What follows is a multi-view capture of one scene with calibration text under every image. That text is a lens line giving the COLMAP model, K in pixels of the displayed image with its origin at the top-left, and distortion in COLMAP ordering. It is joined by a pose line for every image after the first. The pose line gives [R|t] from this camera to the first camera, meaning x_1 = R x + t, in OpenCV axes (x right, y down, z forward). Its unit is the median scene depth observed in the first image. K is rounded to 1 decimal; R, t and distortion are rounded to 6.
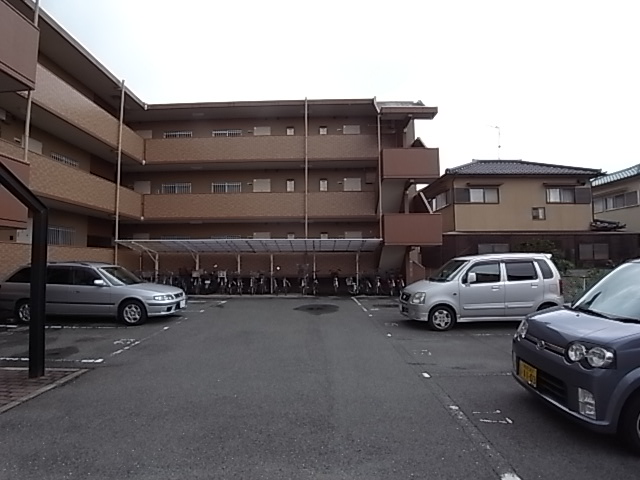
lens RADIAL K [[351.6, 0, 320.8], [0, 351.6, 239.1], [0, 0, 1]] dist [-0.030095, -0.003863]
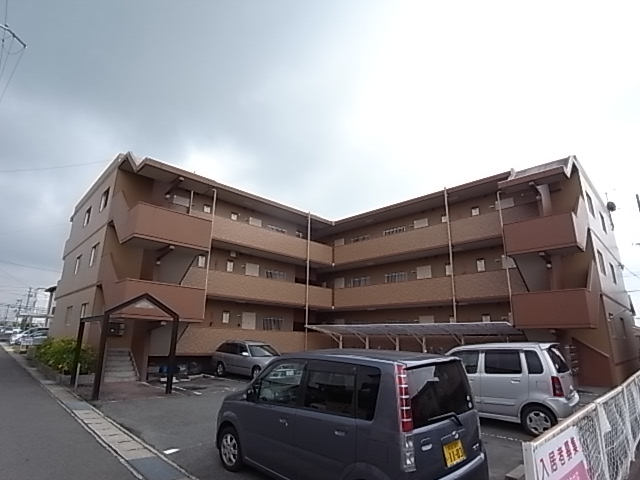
lens RADIAL K [[351.6, 0, 316.2], [0, 351.6, 238.6], [0, 0, 1]] dist [-0.030095, -0.003863]
pose [[0.722514, -0.168121, -0.670603, 0.396283], [0.010008, 0.972424, -0.233005, -0.006985], [0.691284, 0.161638, 0.704273, -0.004179]]
